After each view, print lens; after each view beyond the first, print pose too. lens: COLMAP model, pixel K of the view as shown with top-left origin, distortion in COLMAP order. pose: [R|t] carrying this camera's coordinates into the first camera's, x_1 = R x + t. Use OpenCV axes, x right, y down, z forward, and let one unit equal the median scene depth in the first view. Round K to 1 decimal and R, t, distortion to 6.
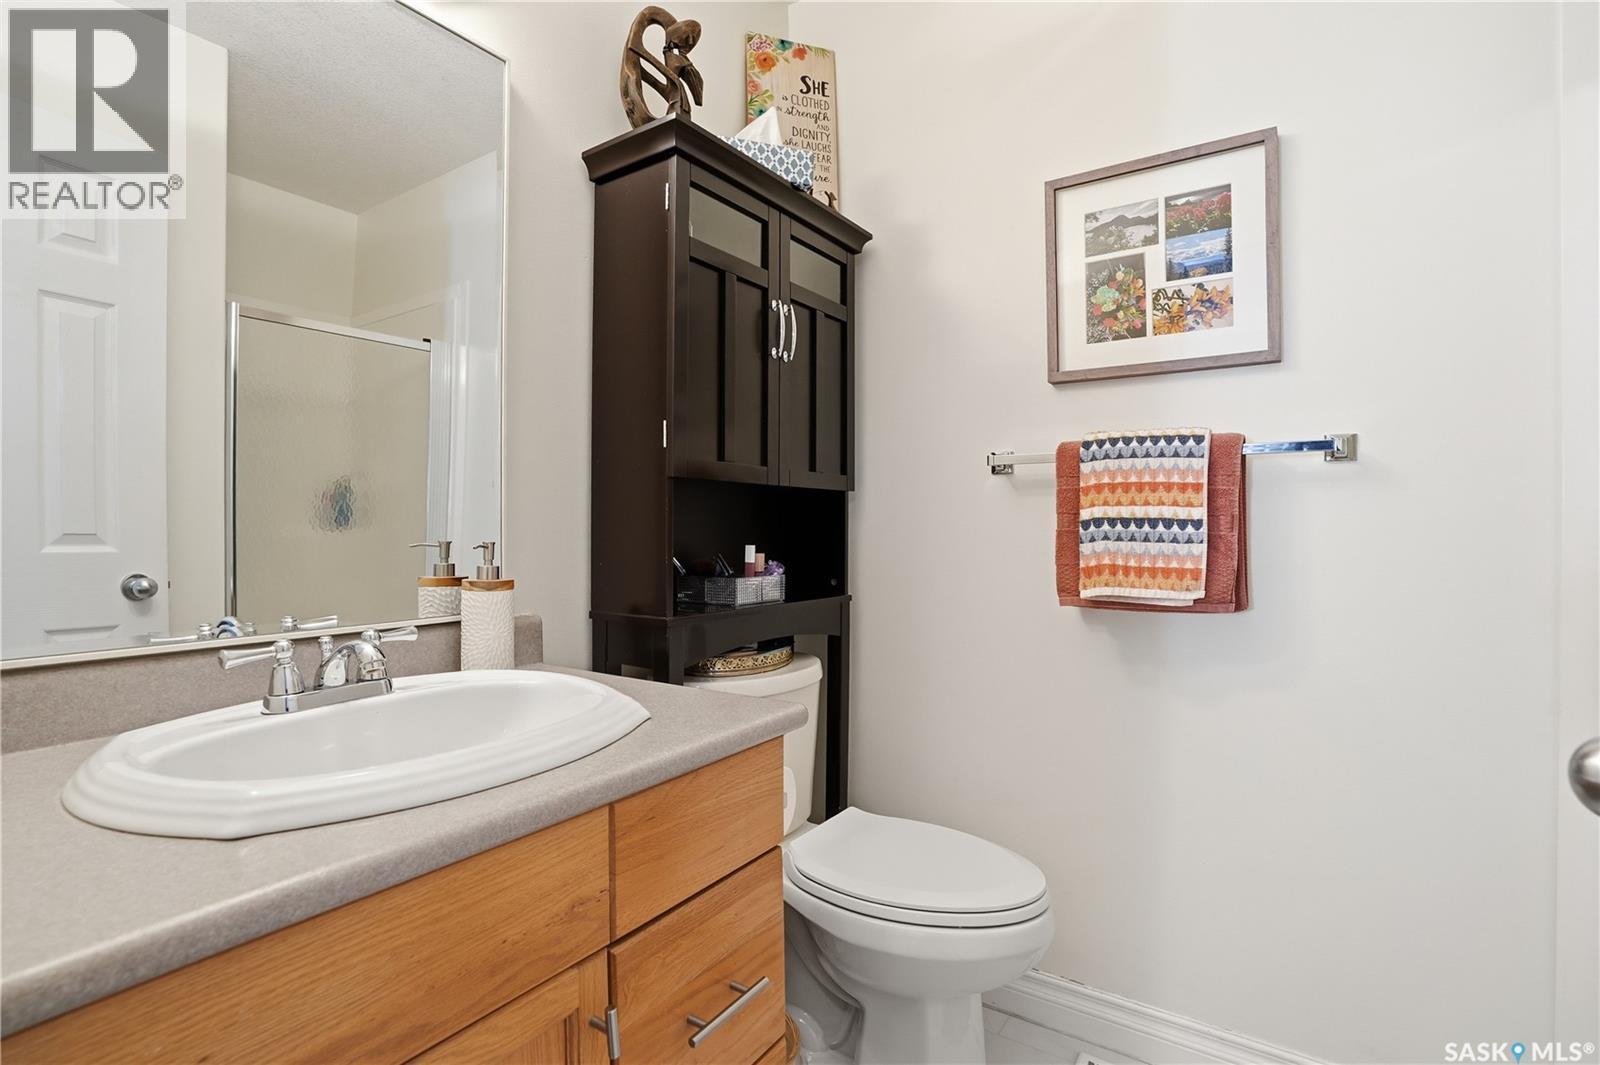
lens RADIAL K [[752.1, 0, 789.9], [0, 752.1, 525.6], [0, 0, 1]] dist [-0.068883, 0.028980]
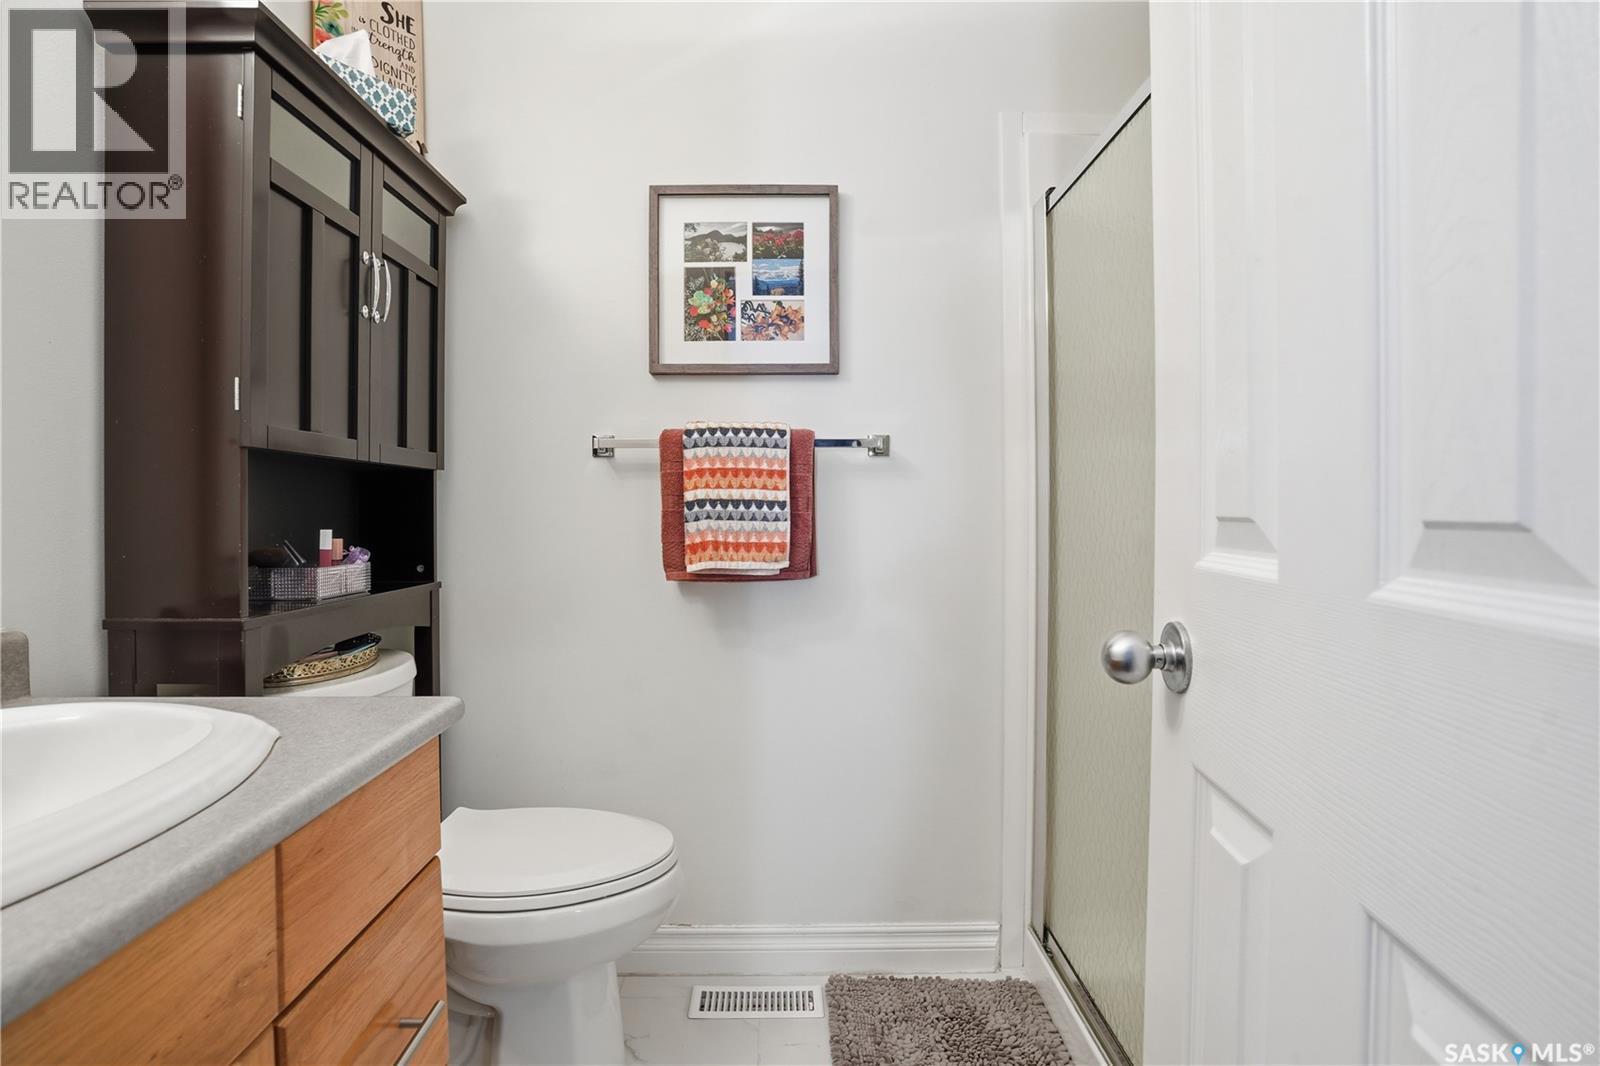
lens RADIAL K [[745.5, 0, 795.2], [0, 745.5, 502.4], [0, 0, 1]] dist [-0.065375, 0.027846]
pose [[0.821339, 0.002475, 0.570436, -0.101666], [0.001587, 0.999977, -0.006624, 0.001860], [-0.570439, 0.006346, 0.821316, 0.006589]]
